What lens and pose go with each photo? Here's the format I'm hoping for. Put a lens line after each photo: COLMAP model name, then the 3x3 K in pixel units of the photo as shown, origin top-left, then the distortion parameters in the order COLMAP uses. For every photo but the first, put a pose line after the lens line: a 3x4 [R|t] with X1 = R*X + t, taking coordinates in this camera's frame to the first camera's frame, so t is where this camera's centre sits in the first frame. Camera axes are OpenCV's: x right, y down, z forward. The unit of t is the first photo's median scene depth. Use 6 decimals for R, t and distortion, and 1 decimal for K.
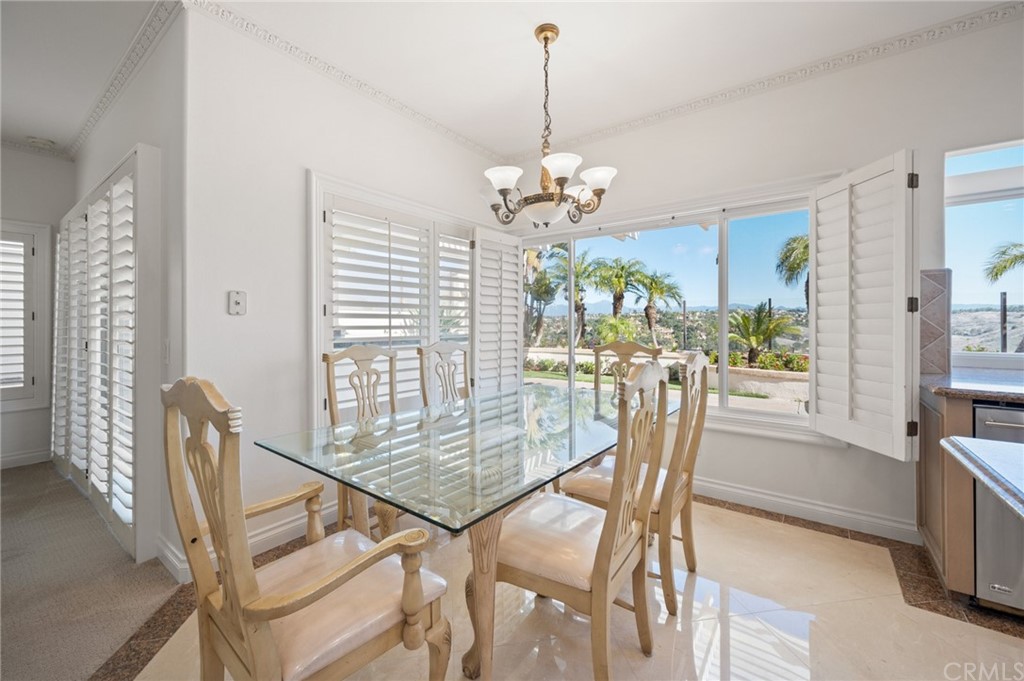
lens RADIAL K [[411.3, 0, 510.5], [0, 411.3, 325.4], [0, 0, 1]] dist [0.005875, 0.000222]
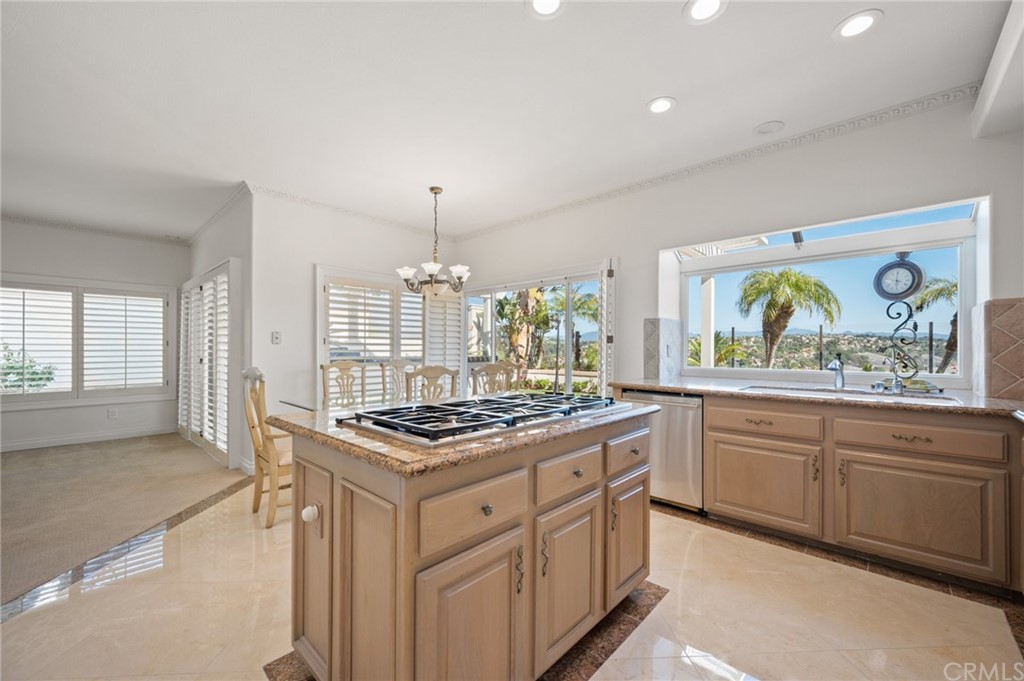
lens RADIAL K [[407.5, 0, 511.4], [0, 407.5, 345.8], [0, 0, 1]] dist [-0.000752, 0.000042]
pose [[0.994152, 0.002742, -0.107956, 0.471605], [-0.003957, 0.999931, -0.011039, -0.001660], [0.107918, 0.011402, 0.994094, -0.571749]]
